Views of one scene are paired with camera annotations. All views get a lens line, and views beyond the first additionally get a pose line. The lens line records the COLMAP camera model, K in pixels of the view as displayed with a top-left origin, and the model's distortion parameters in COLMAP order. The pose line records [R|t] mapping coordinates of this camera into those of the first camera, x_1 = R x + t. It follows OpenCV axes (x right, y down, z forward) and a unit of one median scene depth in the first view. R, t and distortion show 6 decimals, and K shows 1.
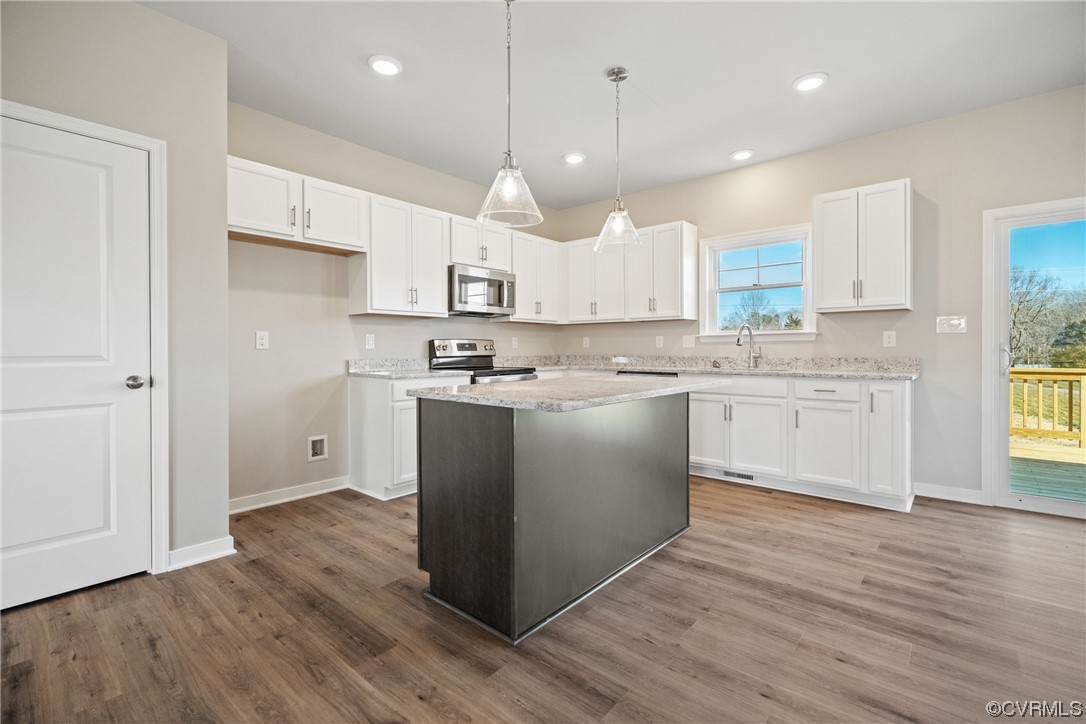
lens RADIAL K [[483.0, 0, 548.6], [0, 483.0, 352.5], [0, 0, 1]] dist [0.005398, -0.001064]
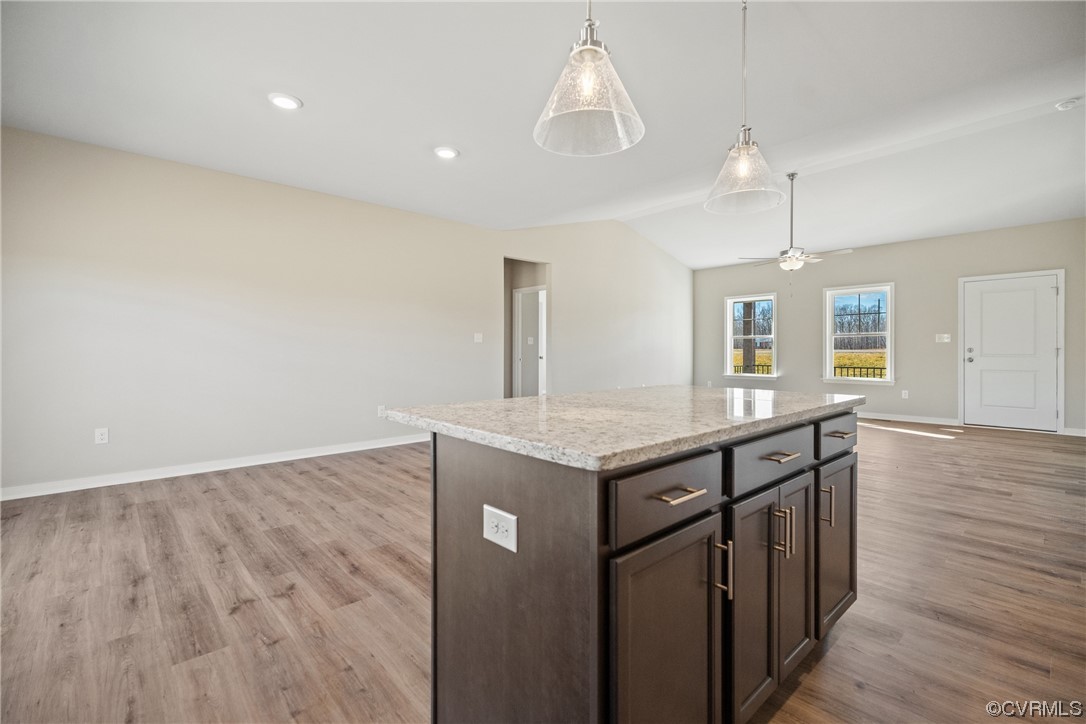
lens RADIAL K [[483.0, 0, 547.8], [0, 483.0, 357.5], [0, 0, 1]] dist [0.005398, -0.001064]
pose [[-0.993233, 0.002660, 0.116112, 0.112019], [0.005020, 0.999787, 0.020037, -0.009292], [-0.116034, 0.020485, -0.993034, 1.252499]]
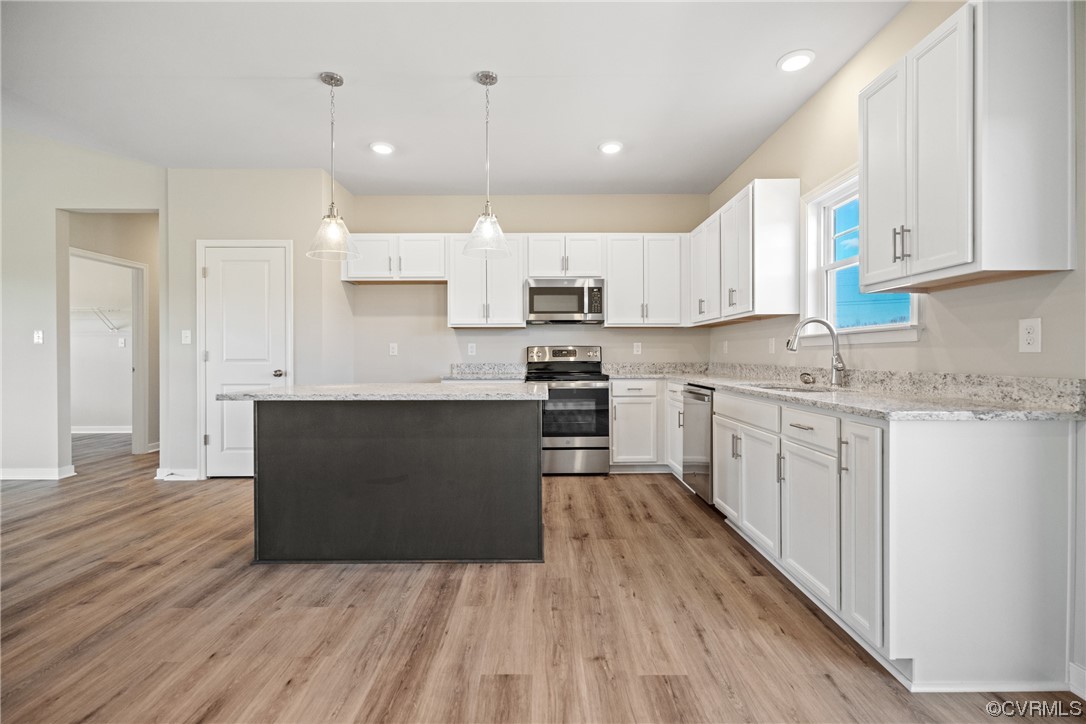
lens RADIAL K [[483.0, 0, 542.0], [0, 483.0, 355.4], [0, 0, 1]] dist [0.005398, -0.001064]
pose [[0.653840, 0.002265, -0.756629, 0.827948], [-0.005713, 0.999982, -0.001943, -0.005924], [0.756611, 0.005593, 0.653841, 0.375298]]
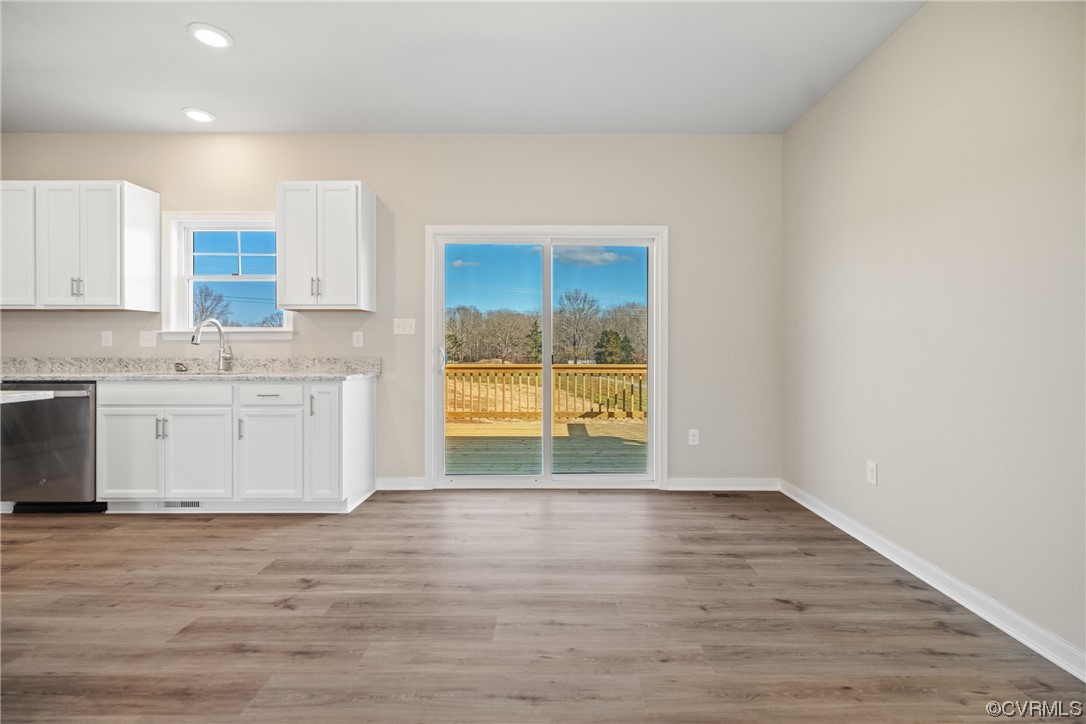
lens RADIAL K [[483.0, 0, 551.5], [0, 483.0, 347.9], [0, 0, 1]] dist [0.005398, -0.001064]
pose [[0.760391, 0.003600, 0.649456, 0.393331], [0.002054, 0.999966, -0.007947, -0.000960], [-0.649463, 0.007377, 0.760358, -0.030574]]
